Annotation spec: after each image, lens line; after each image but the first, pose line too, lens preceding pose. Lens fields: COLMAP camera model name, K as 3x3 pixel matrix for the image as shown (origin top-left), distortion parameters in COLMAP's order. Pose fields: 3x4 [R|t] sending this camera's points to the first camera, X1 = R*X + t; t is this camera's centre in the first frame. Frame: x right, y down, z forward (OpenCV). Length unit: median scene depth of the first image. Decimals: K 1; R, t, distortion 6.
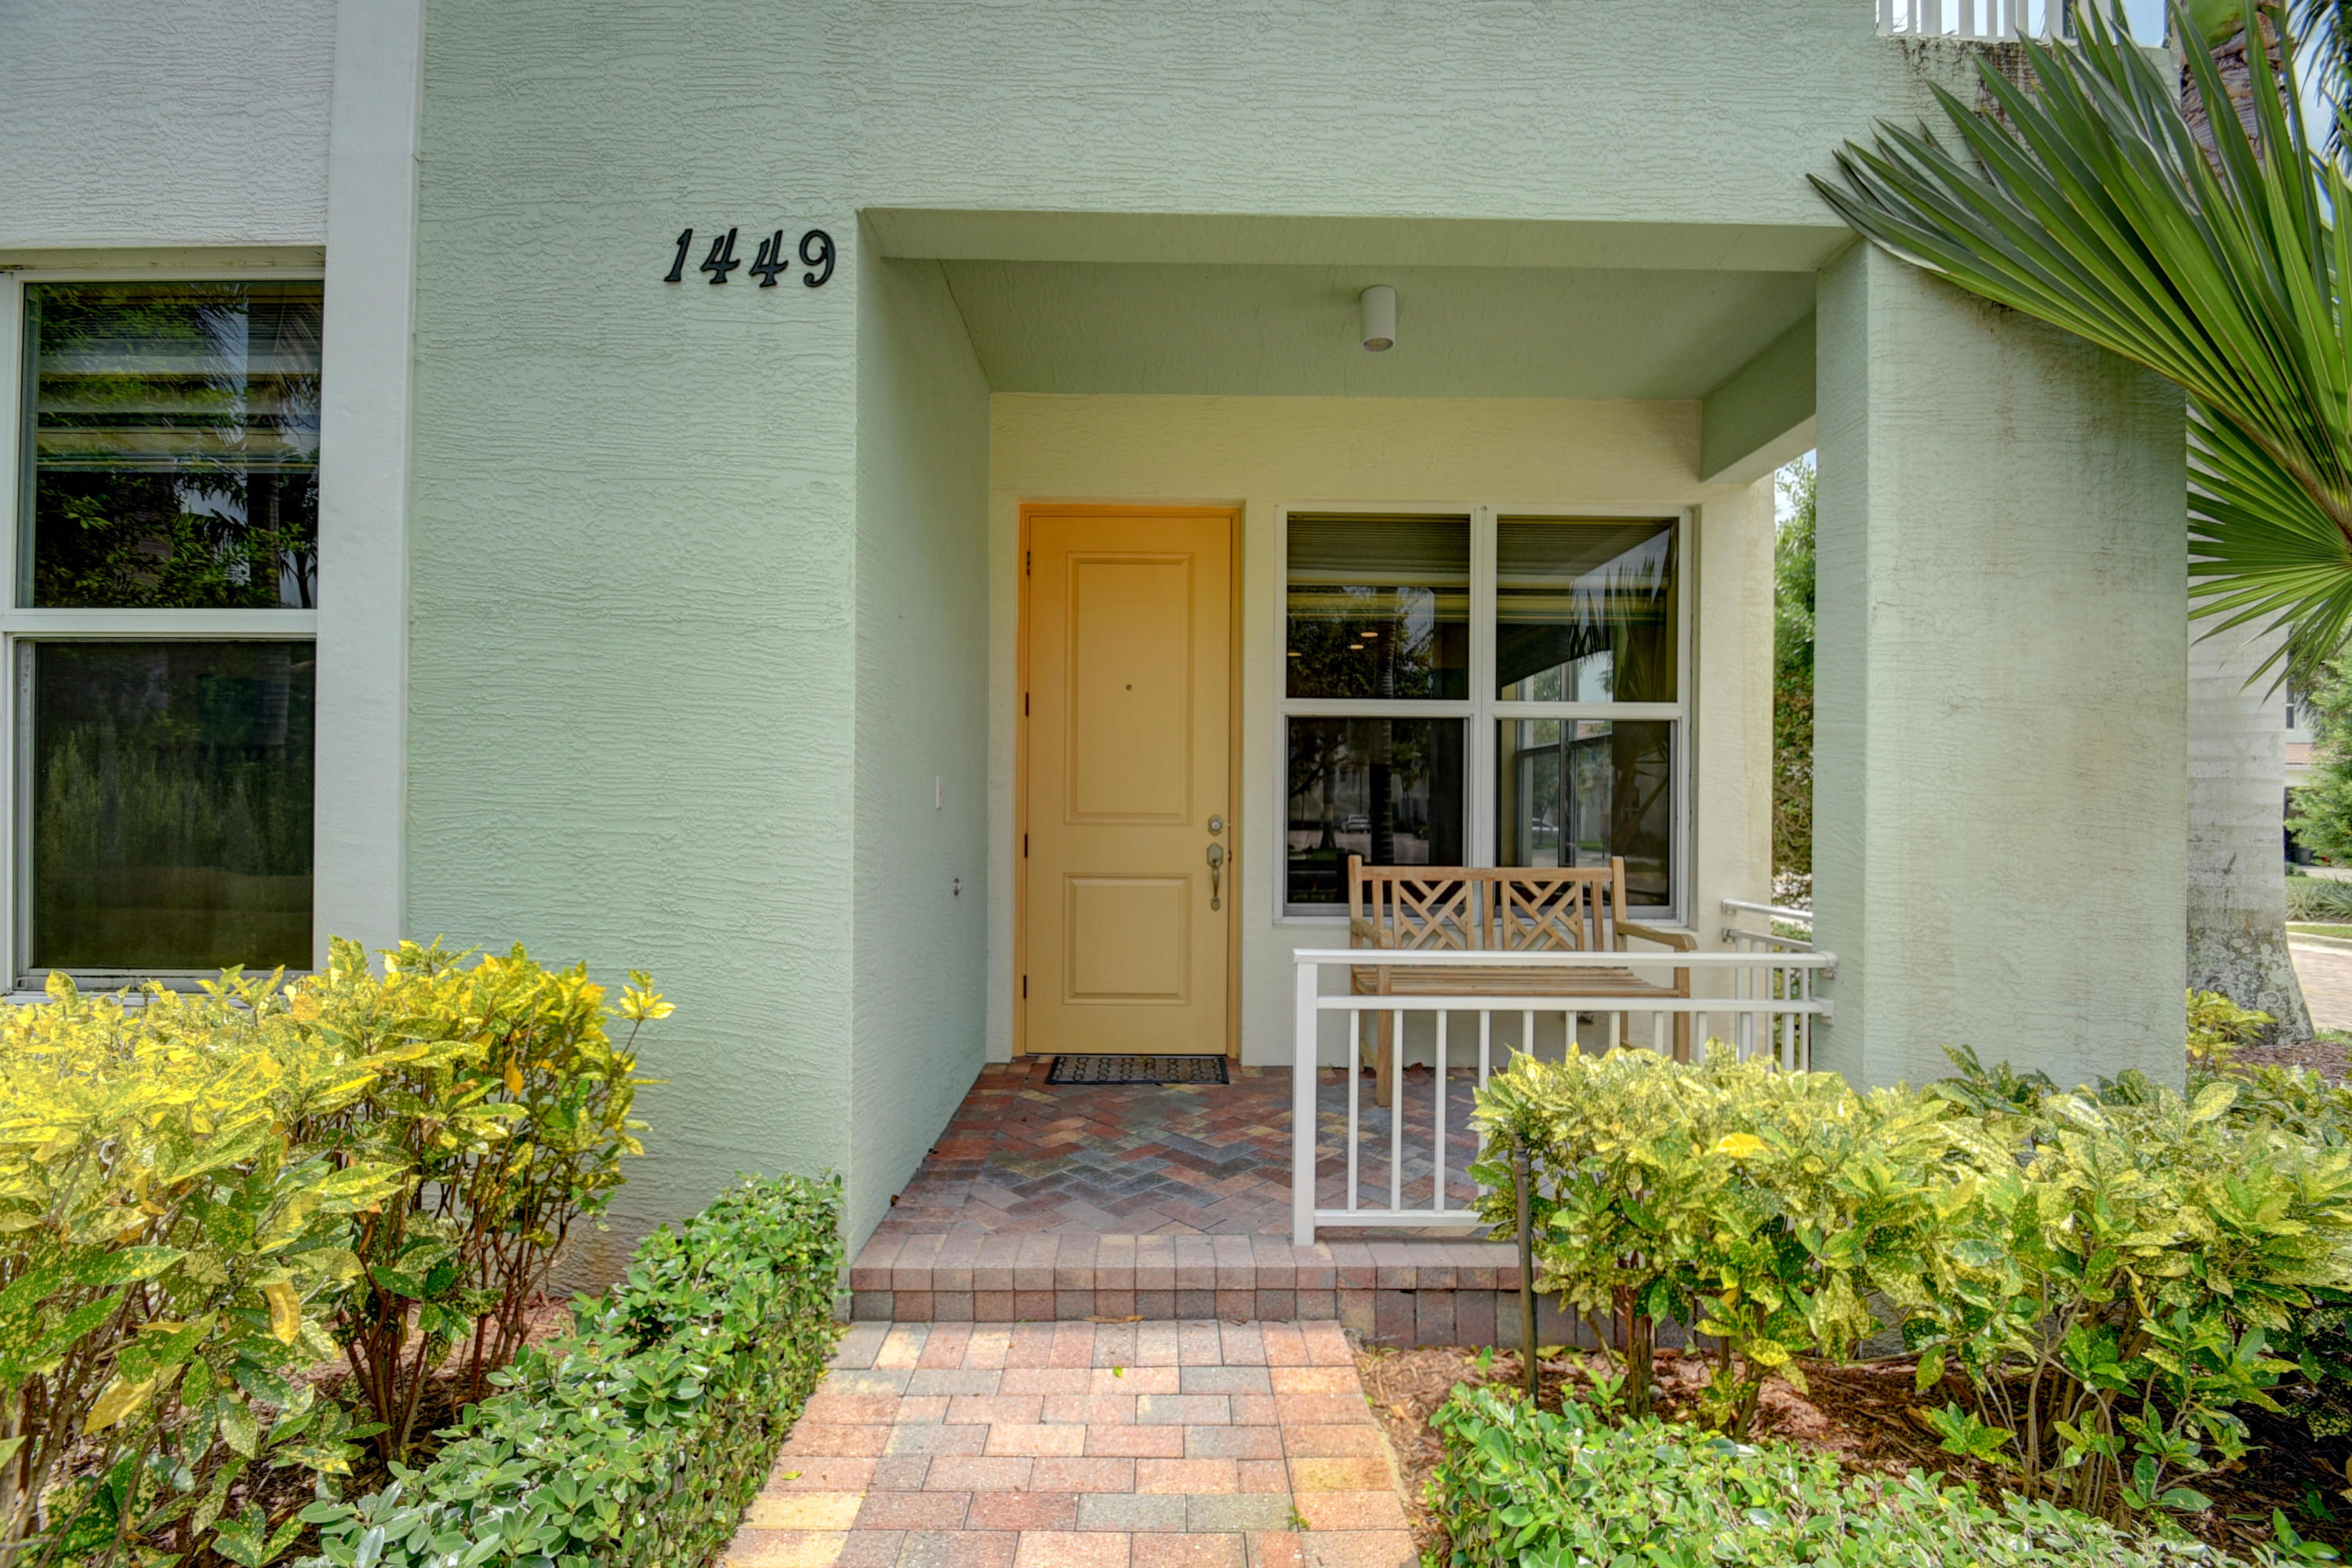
lens RADIAL K [[1033.3, 0, 1179.4], [0, 1033.3, 813.8], [0, 0, 1]] dist [0.011751, -0.015173]
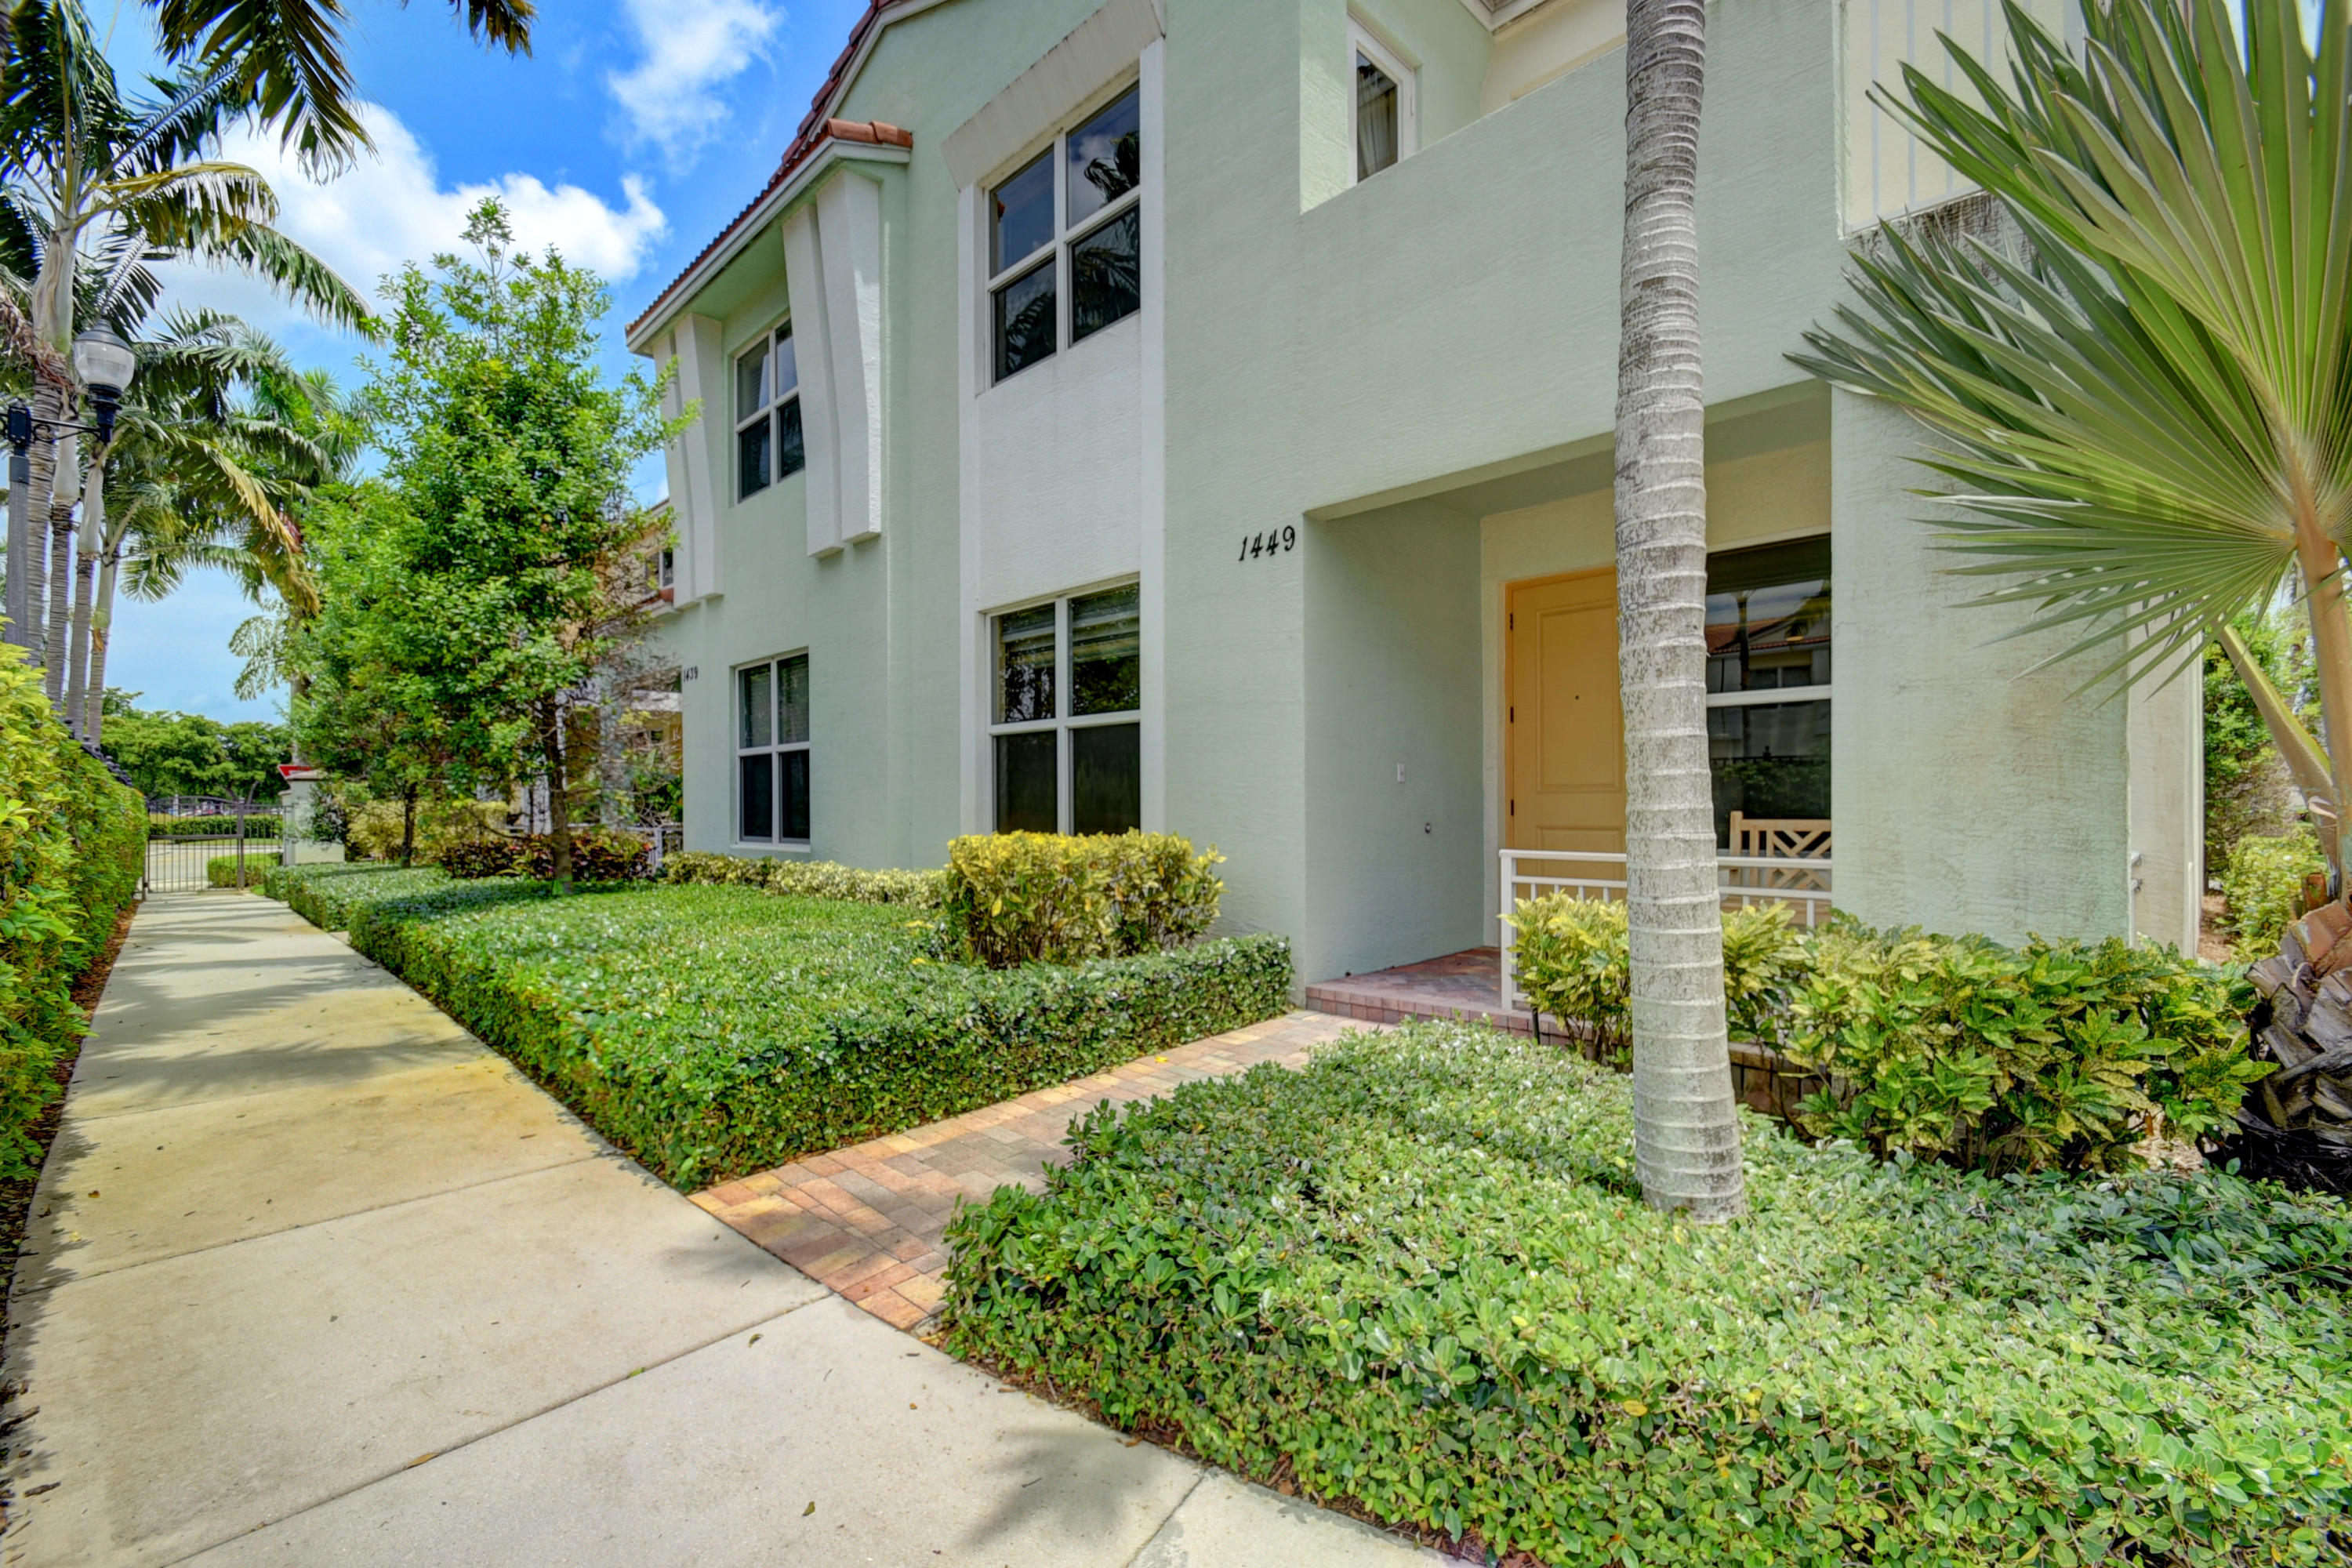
lens RADIAL K [[1033.3, 0, 1179.4], [0, 1033.3, 813.8], [0, 0, 1]] dist [0.011751, -0.015173]
pose [[0.693955, -0.005631, -0.719996, 1.067962], [0.009172, 0.999957, 0.001020, 0.060099], [0.719959, -0.007312, 0.693978, -0.719462]]
